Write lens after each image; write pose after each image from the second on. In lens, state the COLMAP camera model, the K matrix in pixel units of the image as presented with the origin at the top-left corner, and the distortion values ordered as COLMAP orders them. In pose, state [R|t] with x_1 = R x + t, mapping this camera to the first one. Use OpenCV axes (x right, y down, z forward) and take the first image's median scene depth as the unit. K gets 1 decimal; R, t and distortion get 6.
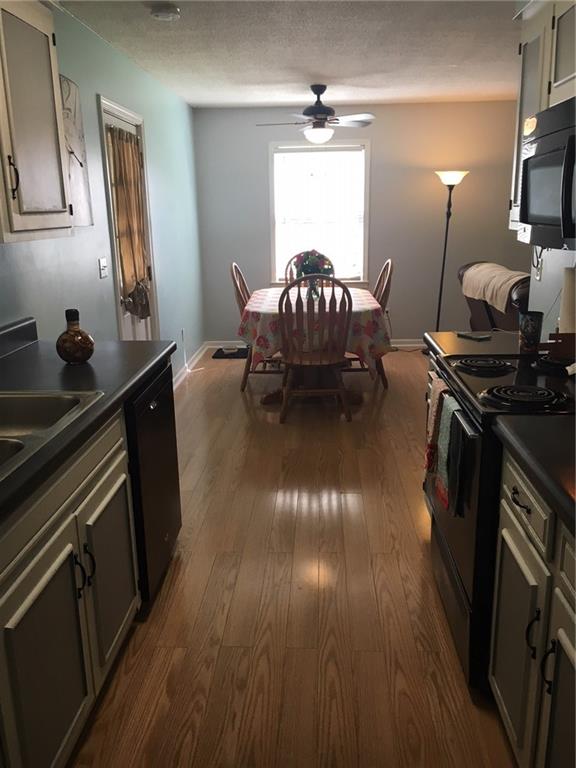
lens RADIAL K [[654.3, 0, 288.0], [0, 654.3, 384.0], [0, 0, 1]] dist [0.008939, 0.002144]
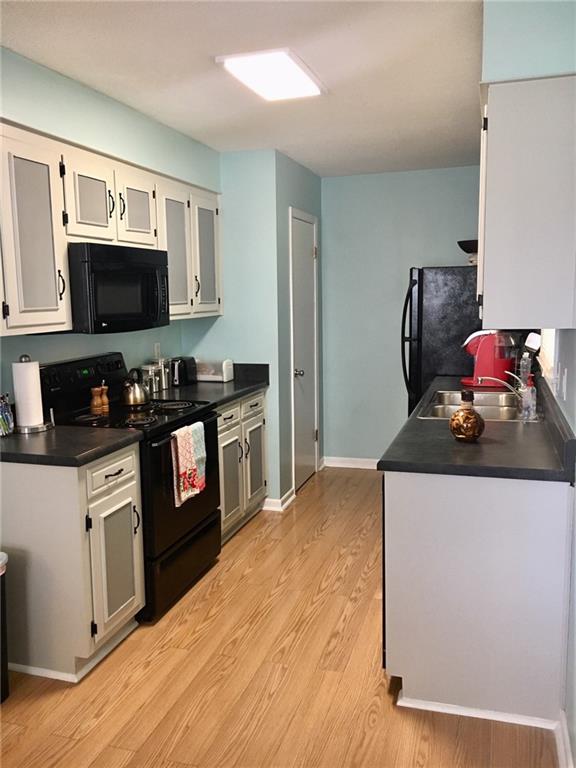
lens RADIAL K [[659.7, 0, 288.0], [0, 659.7, 384.0], [0, 0, 1]] dist [0.081260, 0.002492]
pose [[-0.967964, -0.002452, 0.251076, -0.353349], [0.095219, 0.921674, 0.376098, -0.619872], [-0.232333, 0.387957, -0.891914, 2.256652]]
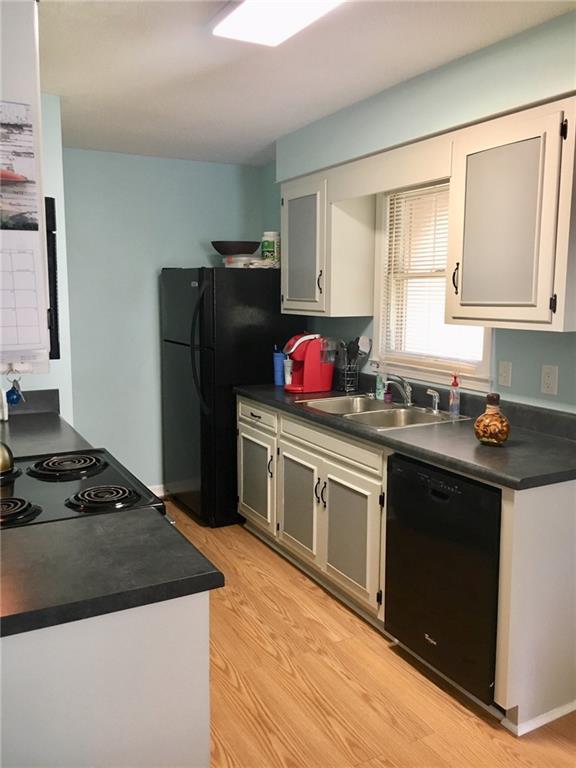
lens RADIAL K [[654.3, 0, 288.0], [0, 654.3, 384.0], [0, 0, 1]] dist [0.008939, 0.002144]
pose [[-0.857180, 0.086807, -0.507649, 0.542873], [-0.121249, 0.923973, 0.362730, -0.525987], [0.500541, 0.372477, -0.781485, 1.835513]]
